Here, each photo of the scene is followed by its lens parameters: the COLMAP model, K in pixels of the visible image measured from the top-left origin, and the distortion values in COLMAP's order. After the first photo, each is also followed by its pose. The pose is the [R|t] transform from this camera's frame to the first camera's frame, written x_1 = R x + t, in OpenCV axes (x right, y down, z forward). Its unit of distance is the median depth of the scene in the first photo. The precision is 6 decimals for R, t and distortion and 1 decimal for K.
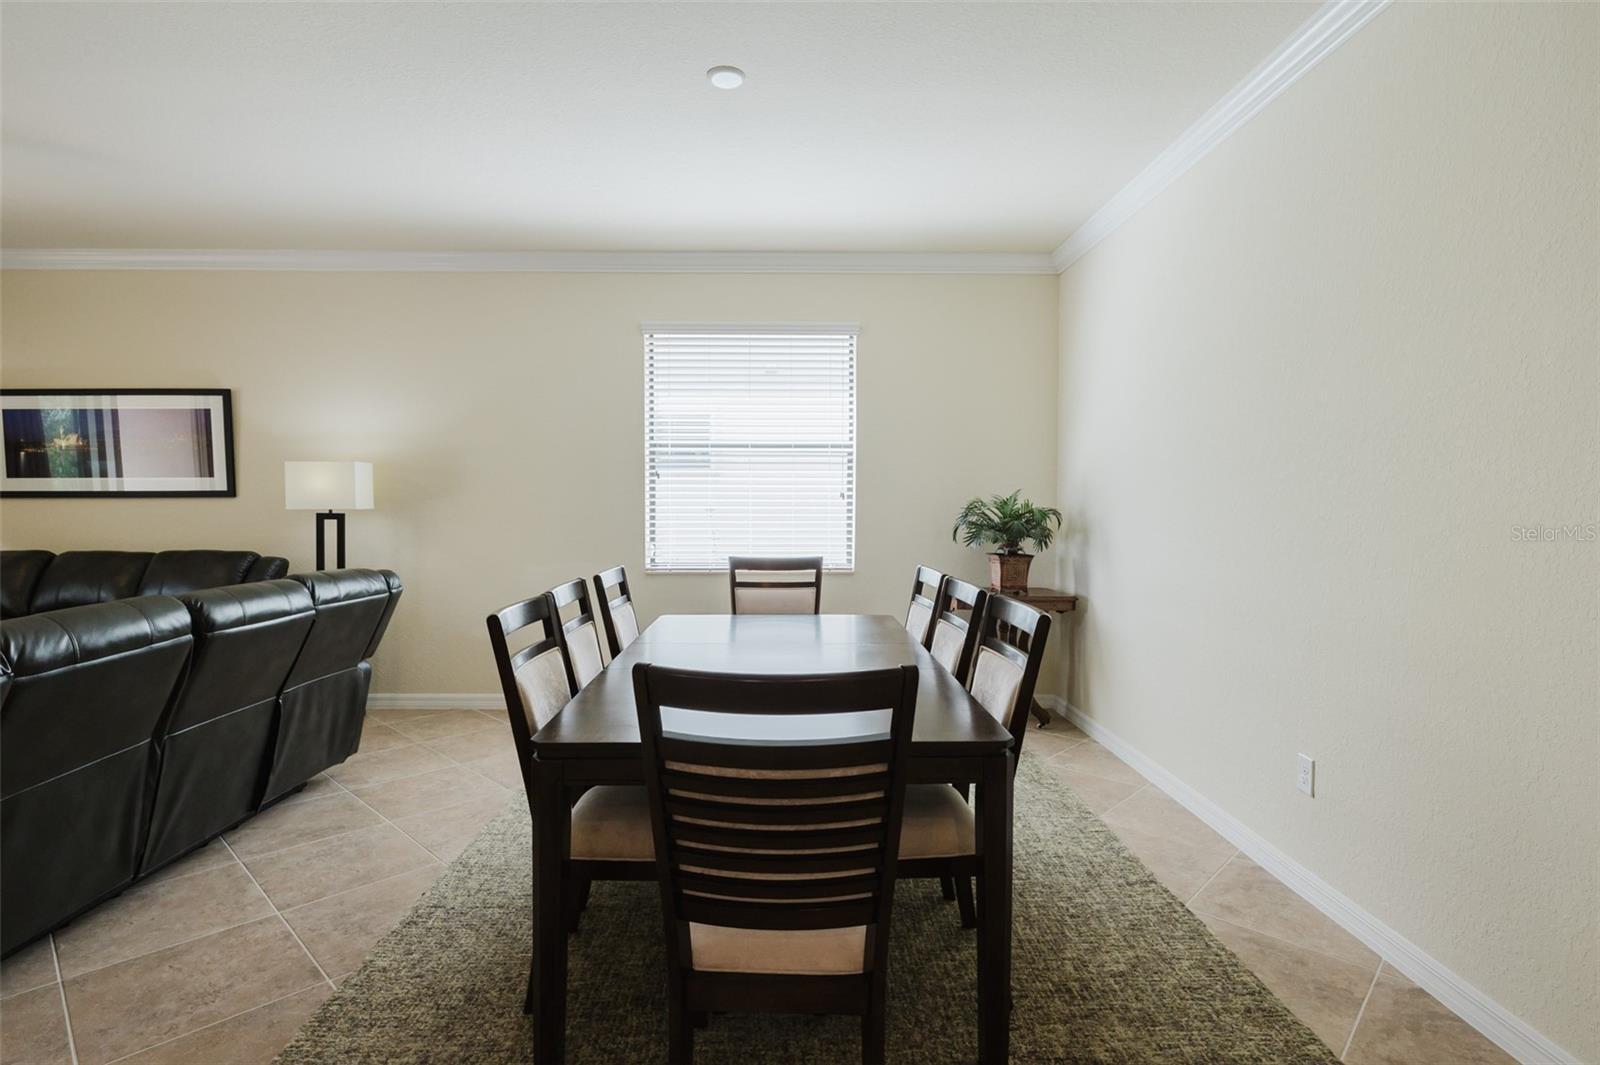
lens RADIAL K [[803.2, 0, 800.0], [0, 803.2, 532.5], [0, 0, 1]] dist [-0.005897, 0.000648]
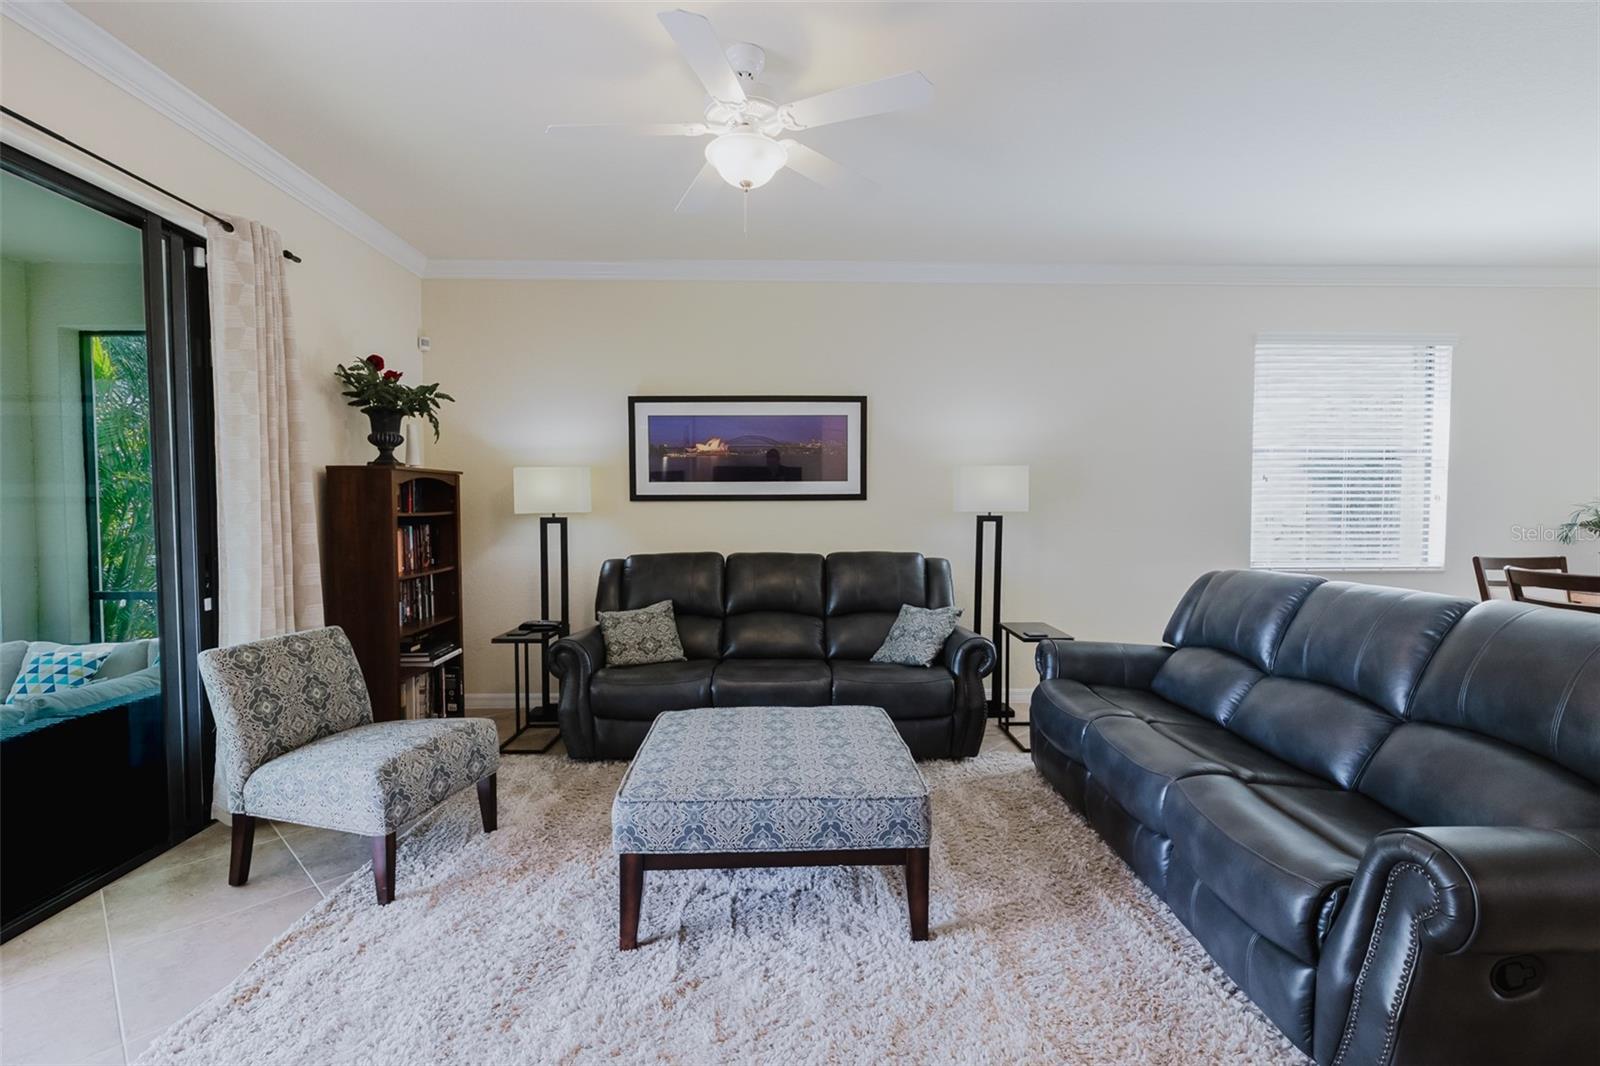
lens RADIAL K [[716.0, 0, 800.0], [0, 716.0, 533.0], [0, 0, 1]] dist [-0.002105, -0.000232]
pose [[0.999936, -0.002449, 0.011088, -0.843013], [0.002450, 0.999997, -0.000068, -0.001795], [-0.011088, 0.000096, 0.999939, 0.075981]]
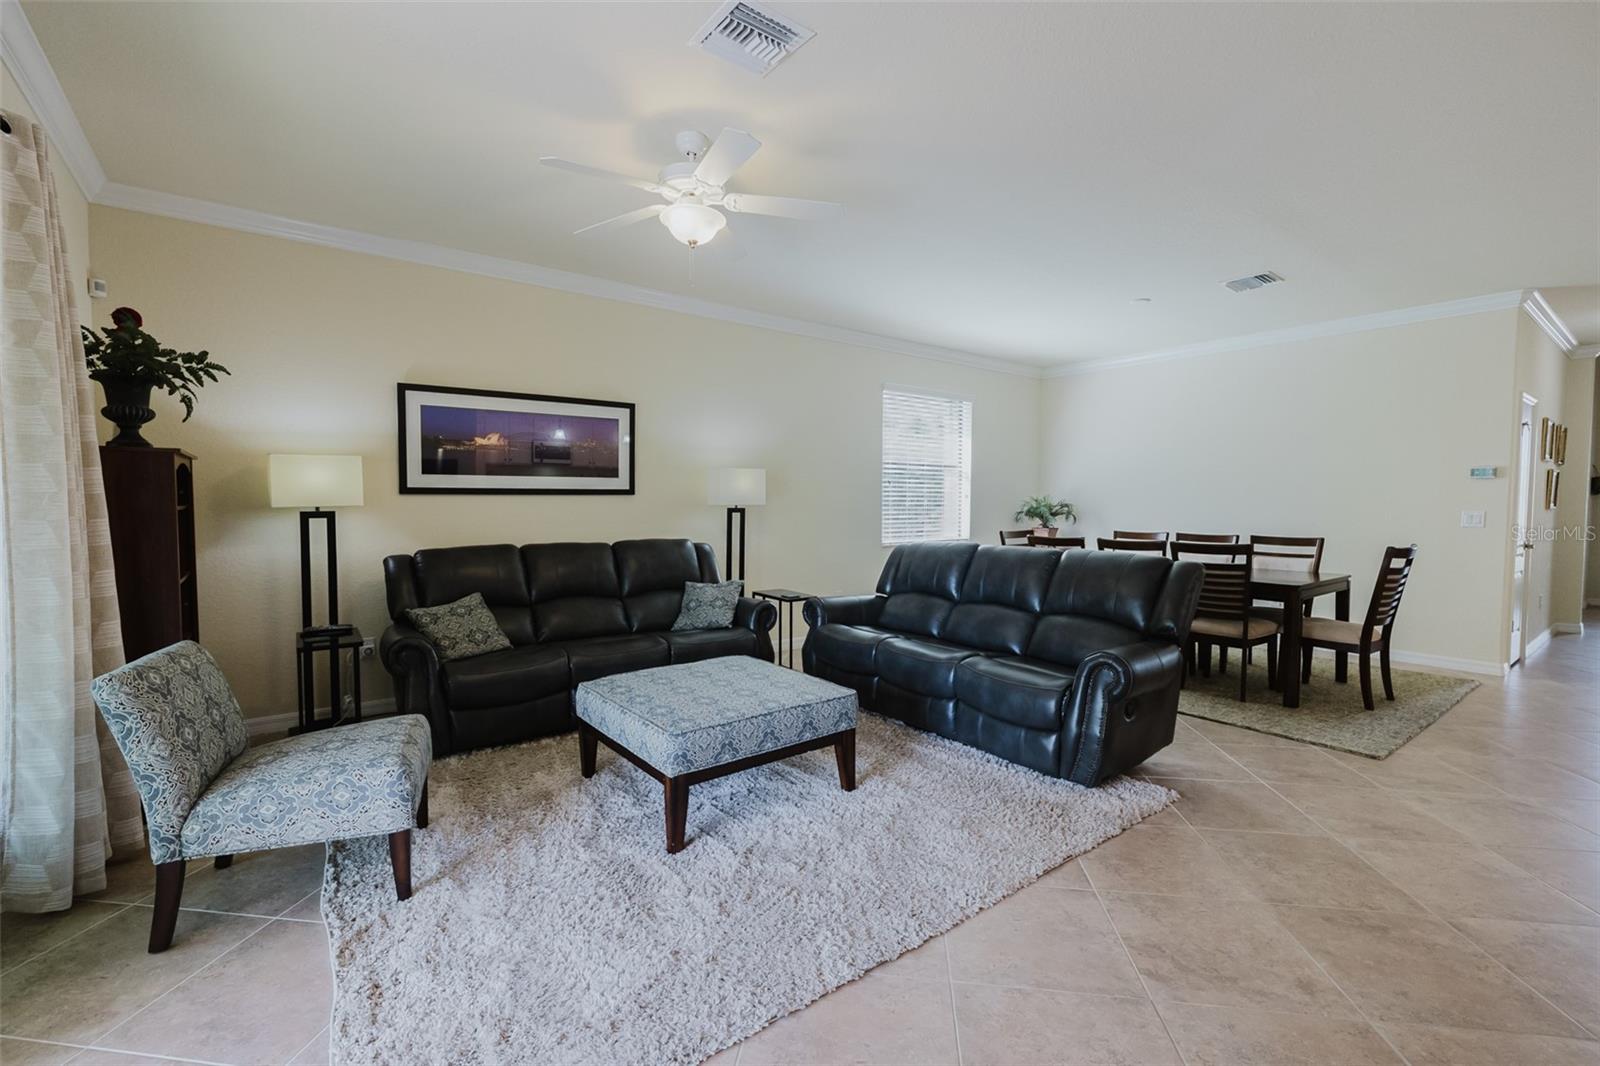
lens RADIAL K [[694.4, 0, 796.8], [0, 694.4, 531.9], [0, 0, 1]] dist [-0.000974, -0.000349]
pose [[0.804796, -0.025532, 0.593003, -1.180184], [0.021065, 0.999674, 0.014453, 0.001025], [-0.593178, 0.000860, 0.805071, 0.031154]]
